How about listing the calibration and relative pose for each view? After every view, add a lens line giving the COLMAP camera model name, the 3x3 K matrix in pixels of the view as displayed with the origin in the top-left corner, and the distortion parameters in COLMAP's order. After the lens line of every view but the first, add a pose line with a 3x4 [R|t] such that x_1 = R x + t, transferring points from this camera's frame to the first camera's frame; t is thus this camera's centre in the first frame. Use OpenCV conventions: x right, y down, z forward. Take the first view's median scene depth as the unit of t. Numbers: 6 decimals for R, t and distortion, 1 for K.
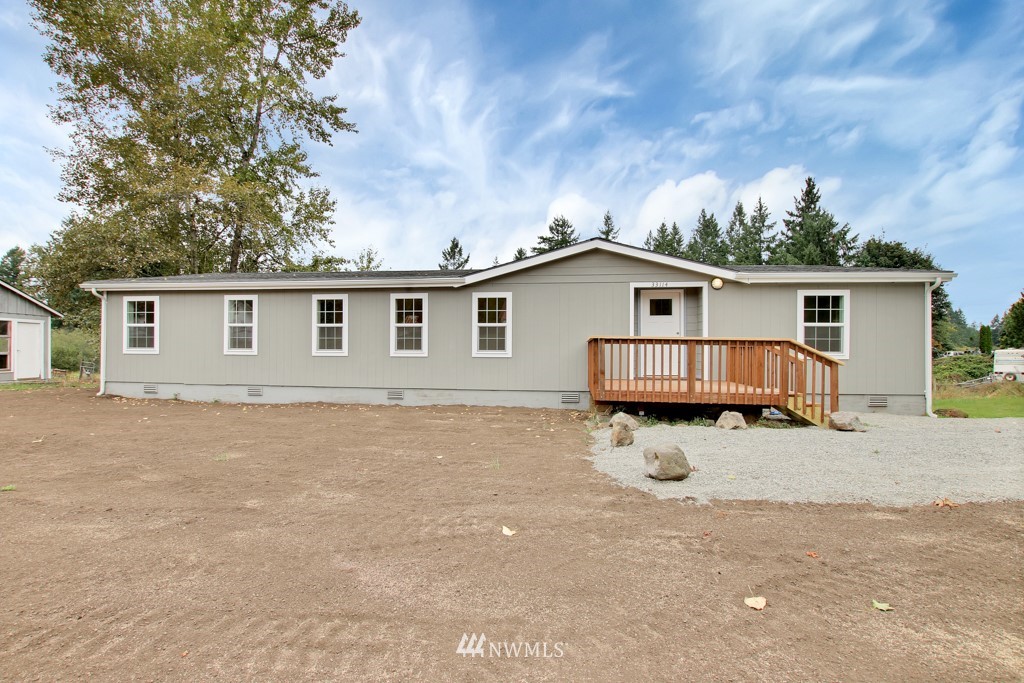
lens RADIAL K [[472.1, 0, 465.3], [0, 472.1, 348.1], [0, 0, 1]] dist [-0.028159, 0.001857]
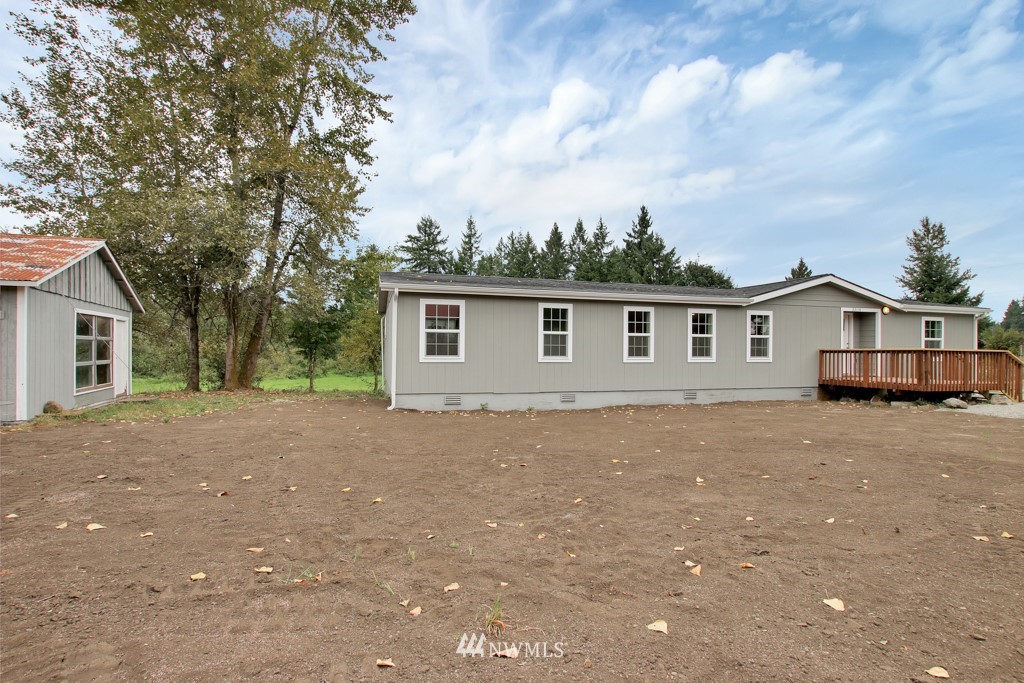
lens RADIAL K [[507.5, 0, 480.0], [0, 507.5, 352.4], [0, 0, 1]] dist [-0.026840, -0.001125]
pose [[0.921590, -0.000392, 0.388165, -0.928325], [0.000337, 1.000000, 0.000210, -0.006602], [-0.388166, -0.000063, 0.921590, 0.040436]]
